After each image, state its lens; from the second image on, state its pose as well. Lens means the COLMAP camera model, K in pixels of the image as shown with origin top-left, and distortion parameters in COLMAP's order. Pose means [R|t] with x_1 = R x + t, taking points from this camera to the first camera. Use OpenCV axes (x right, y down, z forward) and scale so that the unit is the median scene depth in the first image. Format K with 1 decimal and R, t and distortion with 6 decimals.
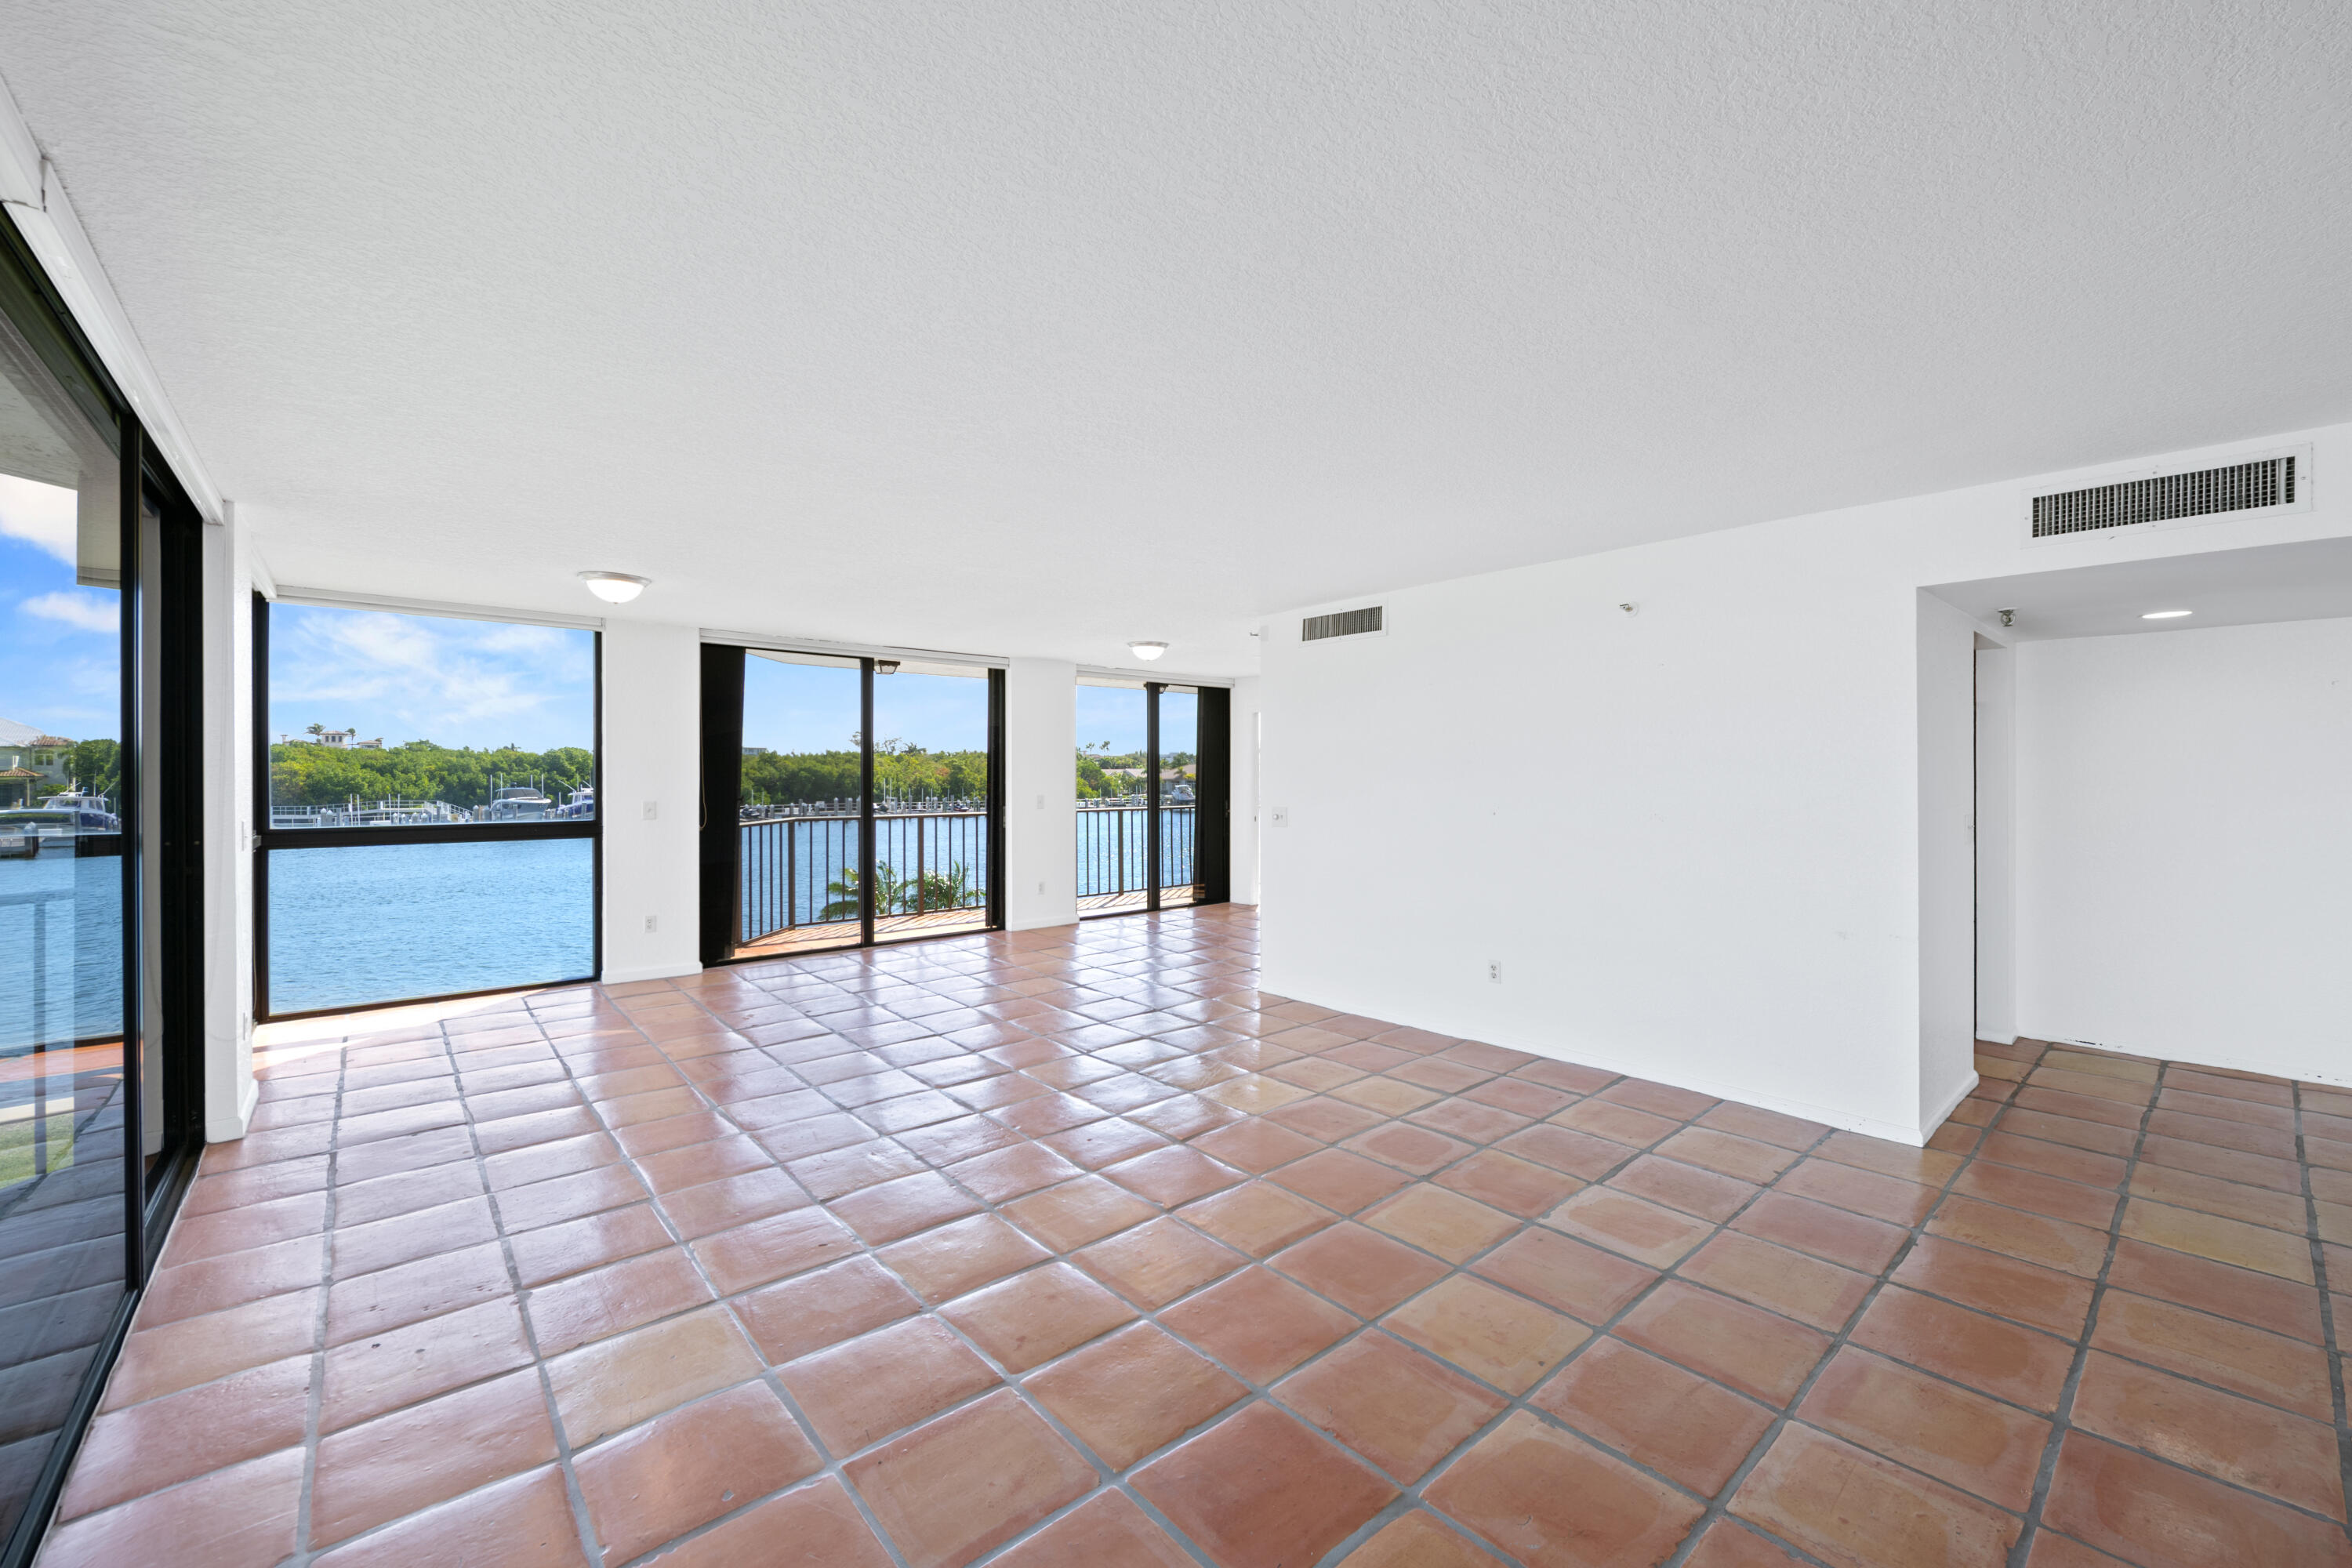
lens RADIAL K [[942.3, 0, 1193.8], [0, 942.3, 775.5], [0, 0, 1]] dist [0.005322, -0.003570]
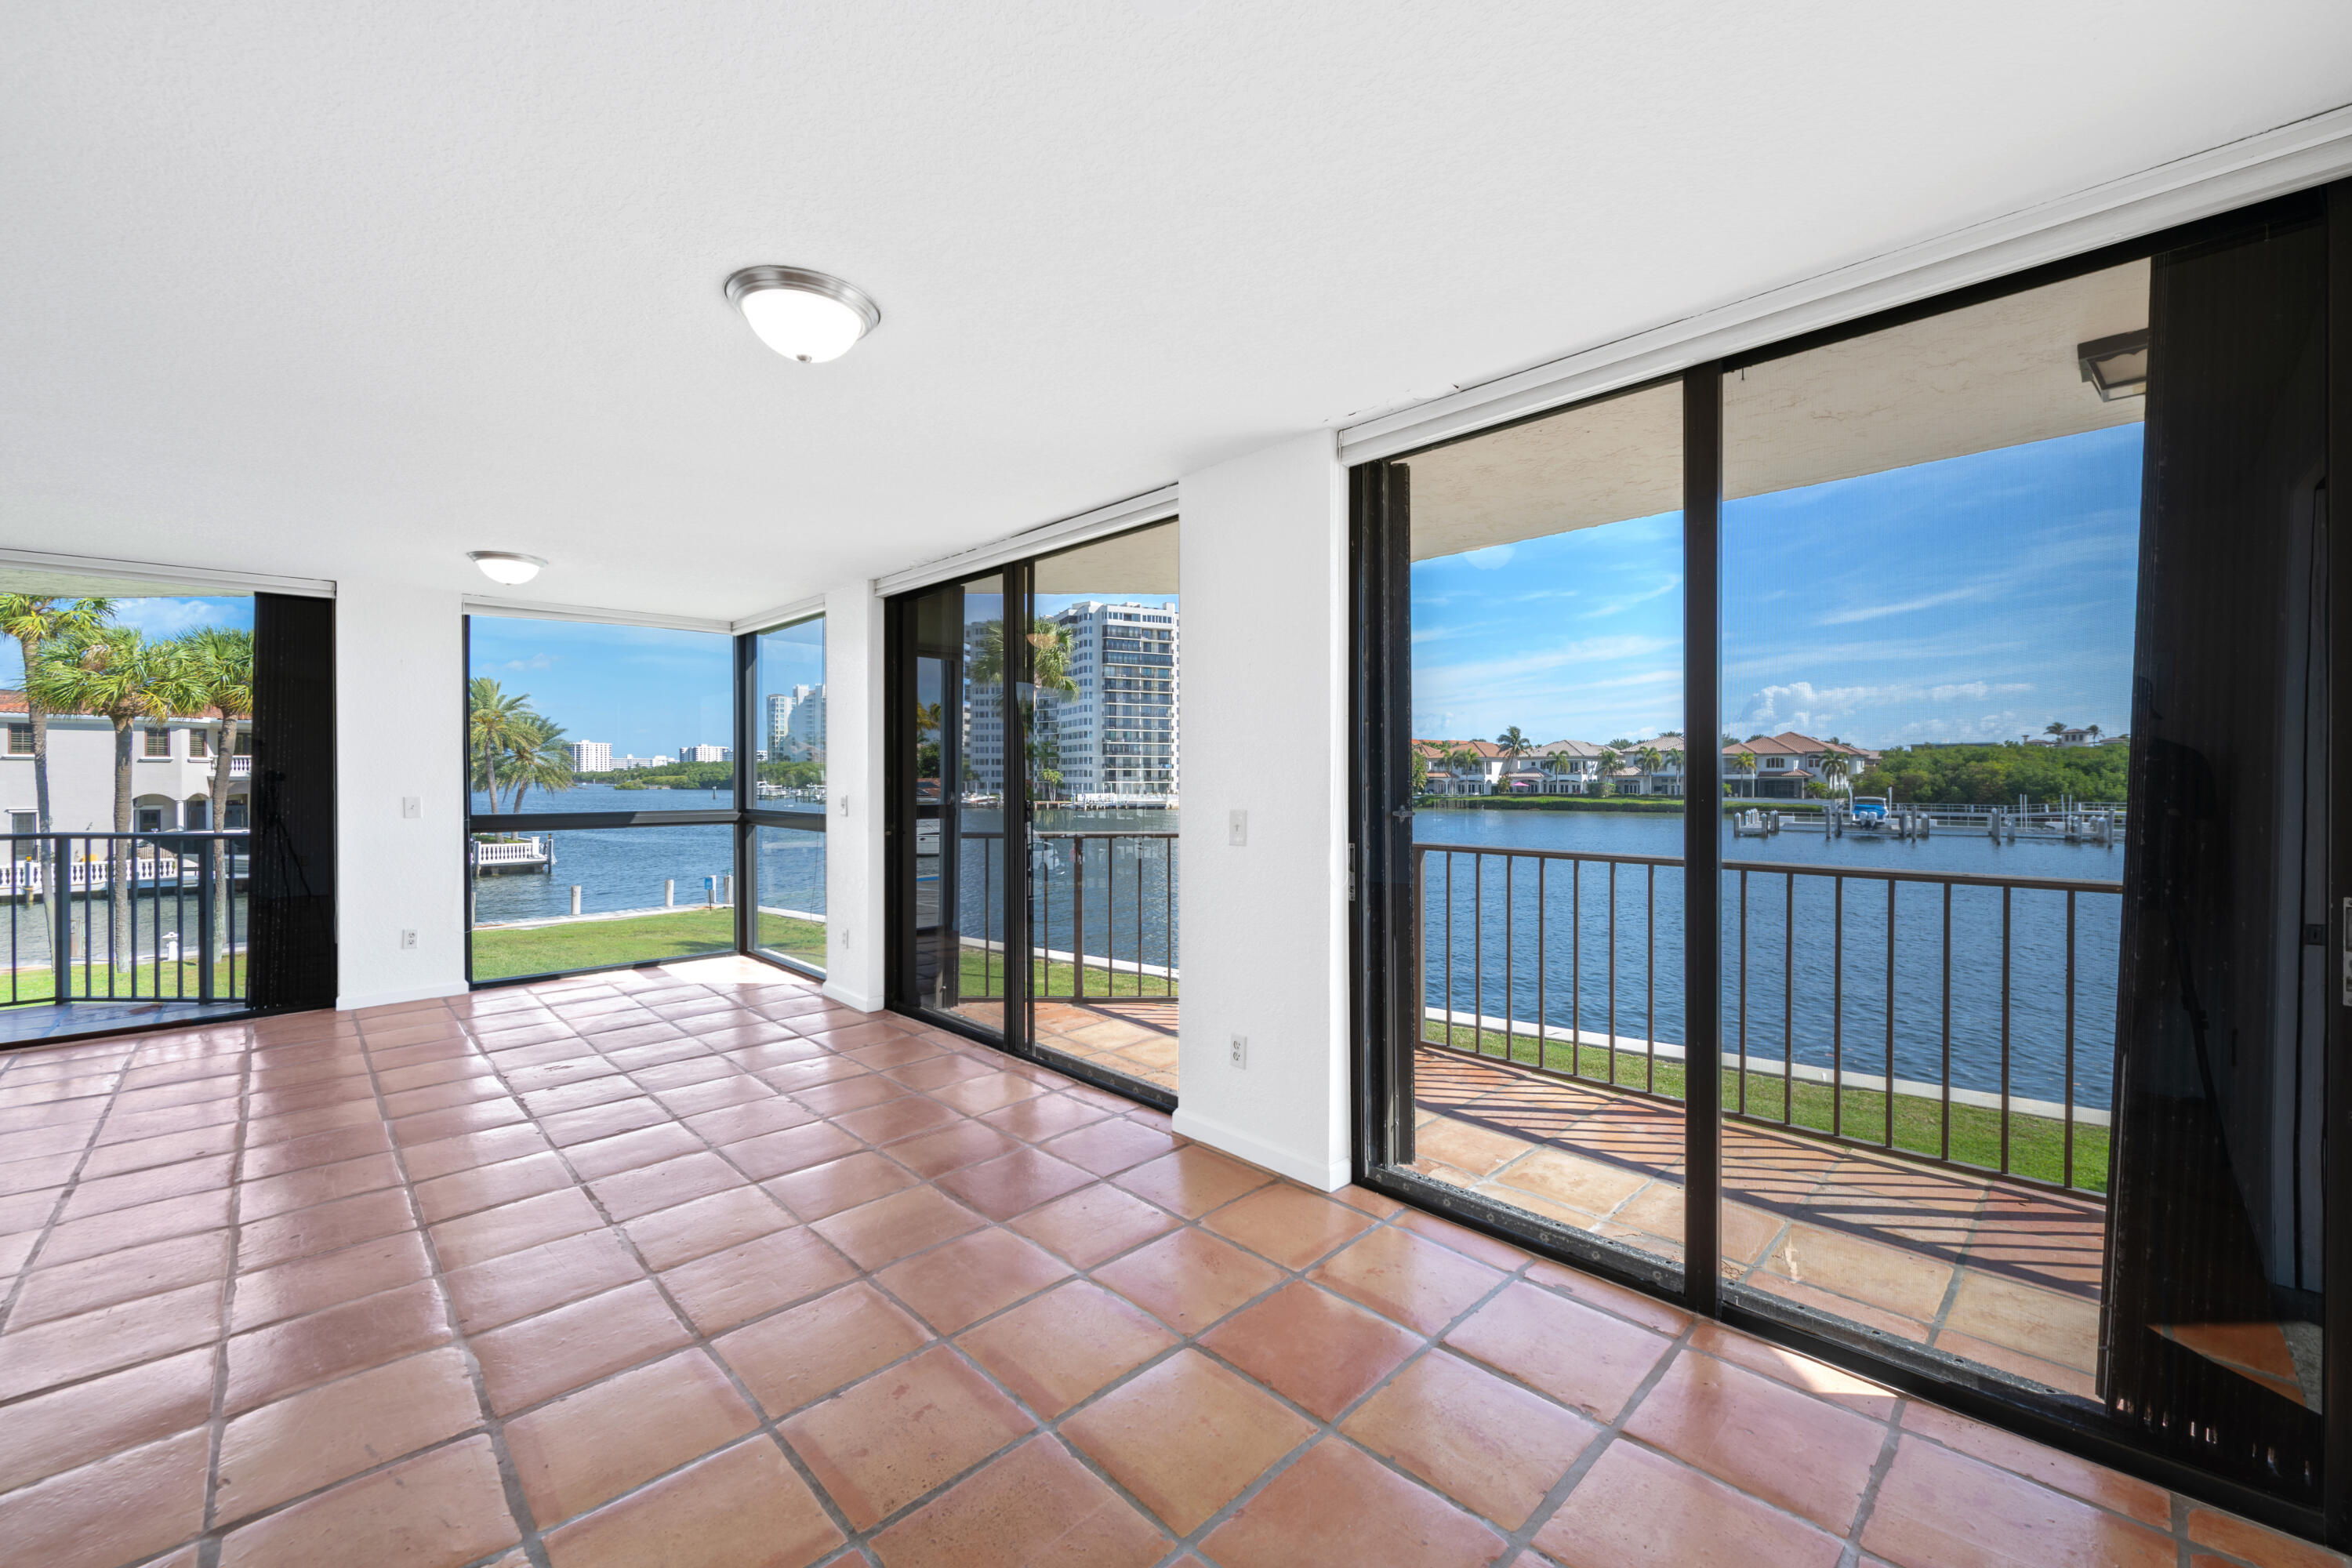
lens RADIAL K [[942.3, 0, 1196.8], [0, 942.3, 760.9], [0, 0, 1]] dist [0.005322, -0.003570]
pose [[0.044842, -0.016688, -0.998855, 0.263474], [0.001100, 0.999861, -0.016655, 0.007396], [0.998993, -0.000352, 0.044854, 1.097266]]
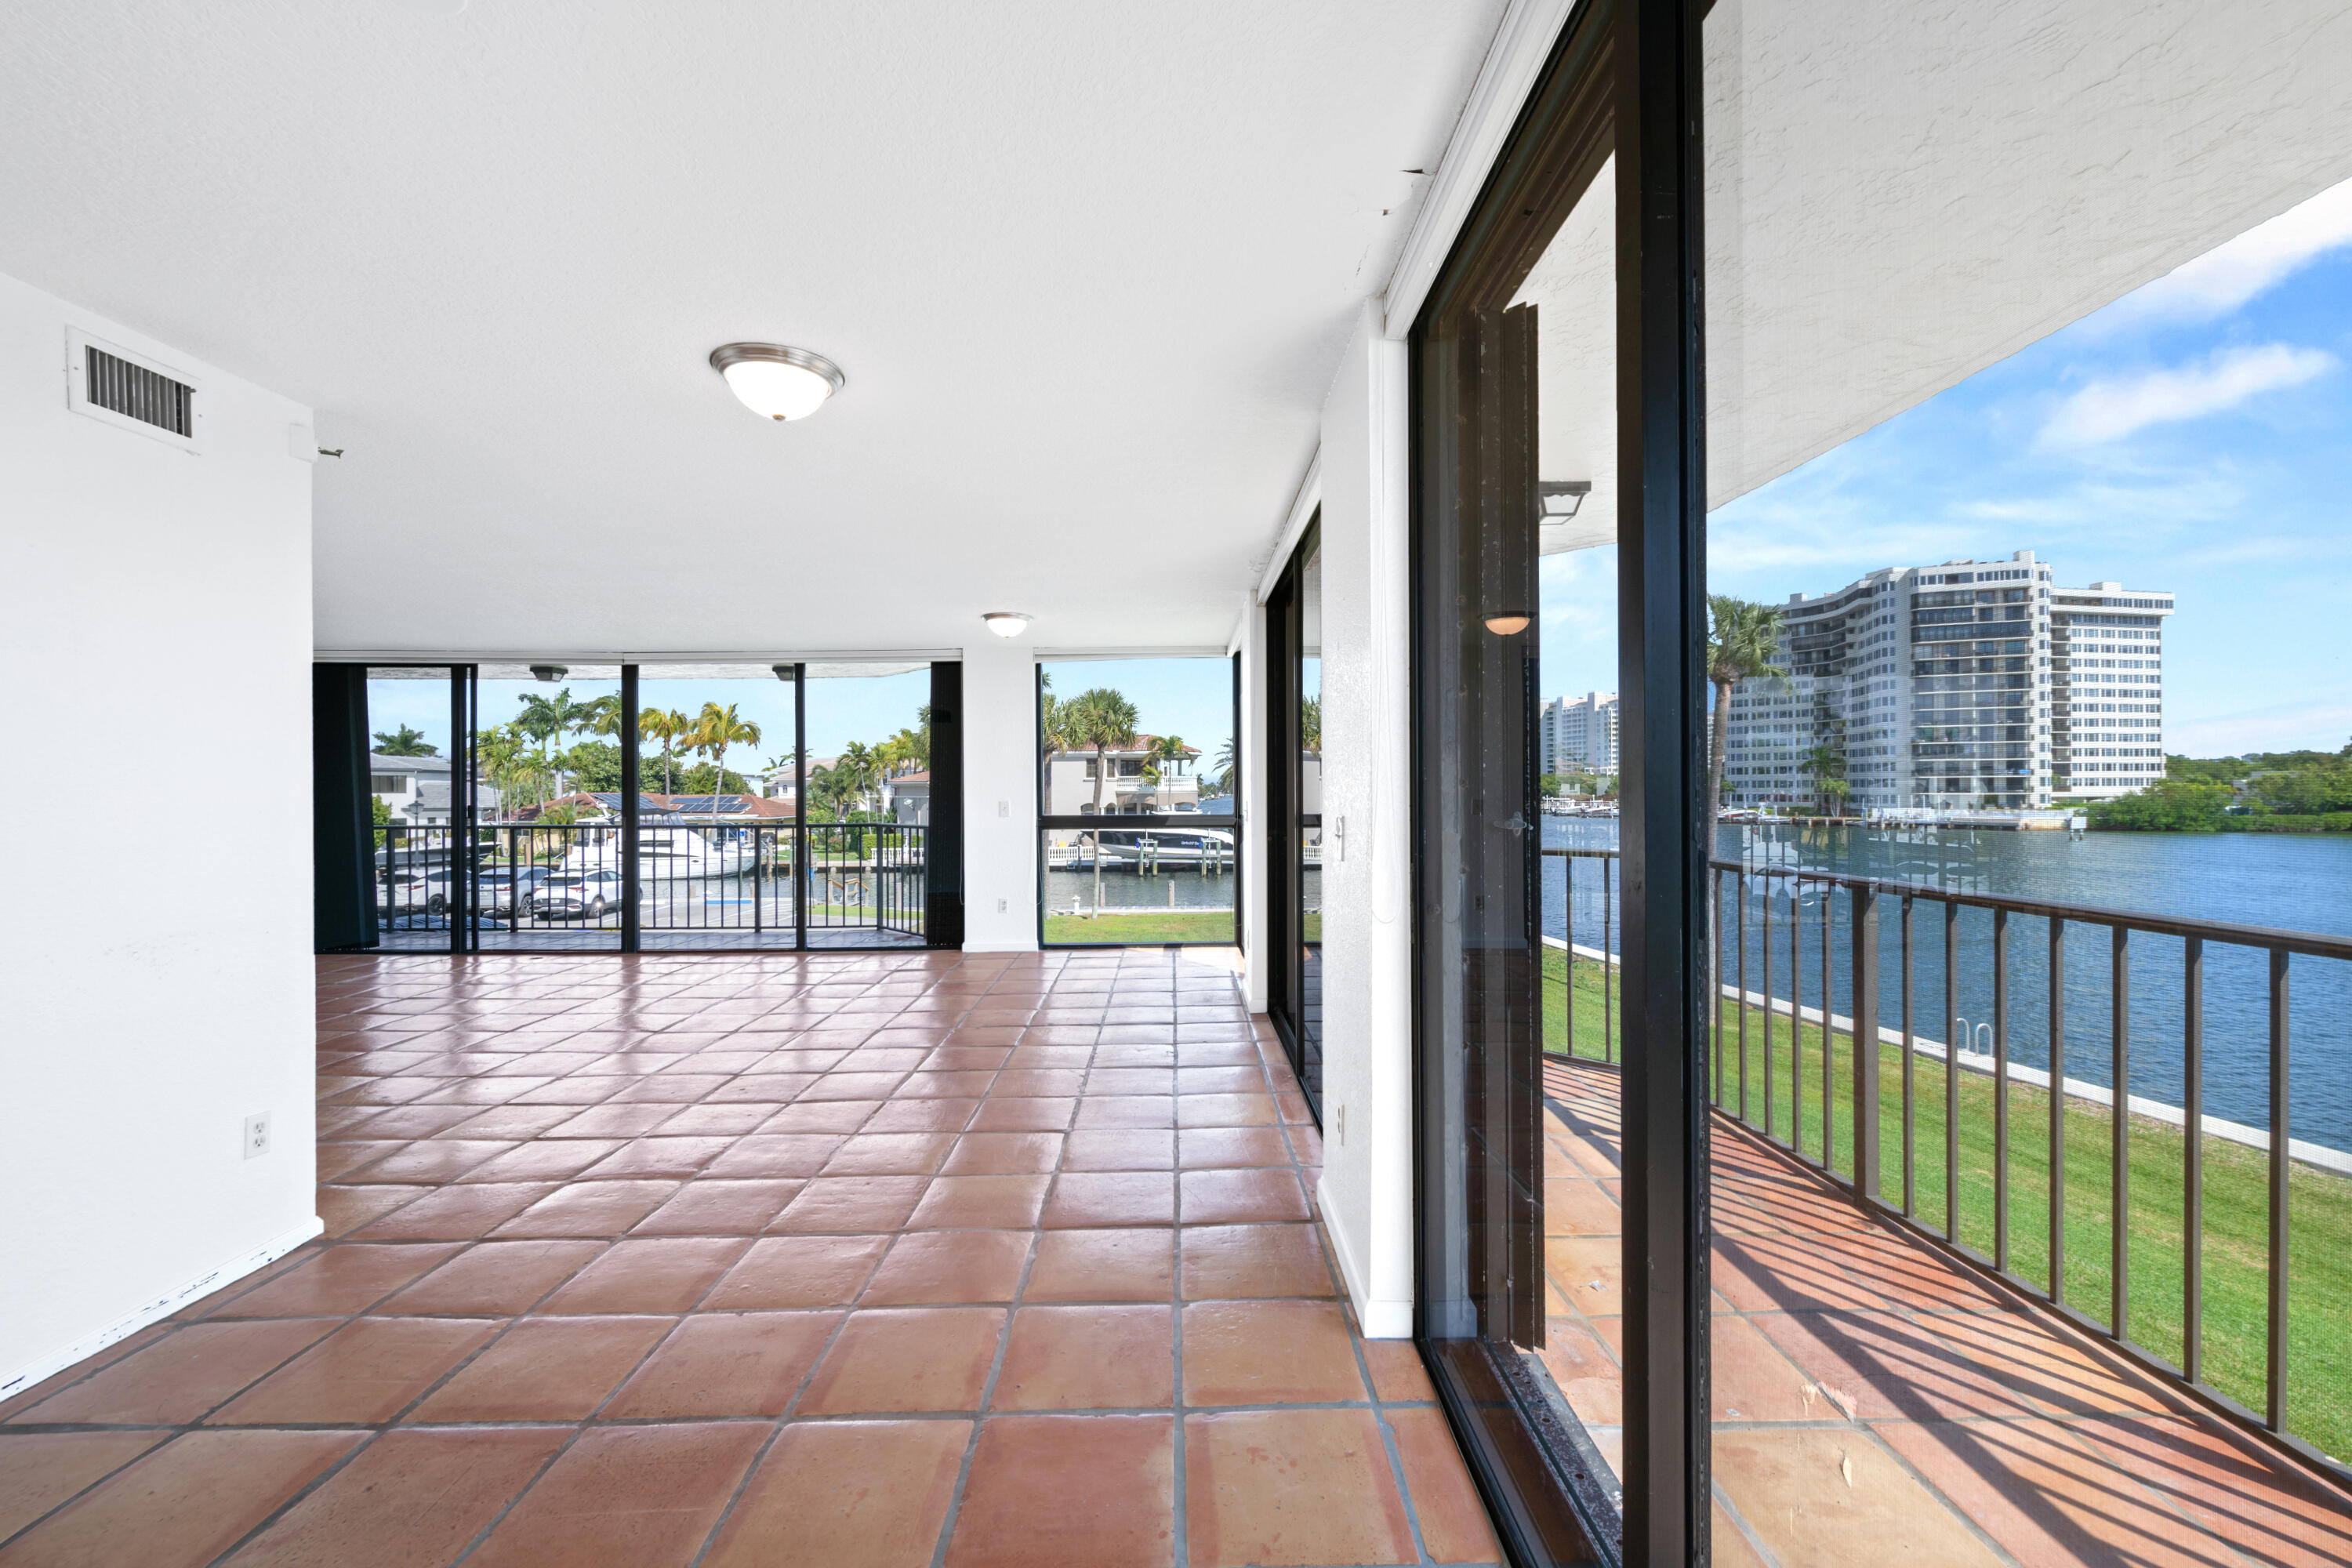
lens RADIAL K [[942.3, 0, 1185.6], [0, 942.3, 793.6], [0, 0, 1]] dist [0.005322, -0.003570]
pose [[-0.662423, 0.005531, -0.749110, 0.116920], [0.006793, 0.999976, 0.001377, 0.014657], [0.749099, -0.004176, -0.662444, 1.327636]]
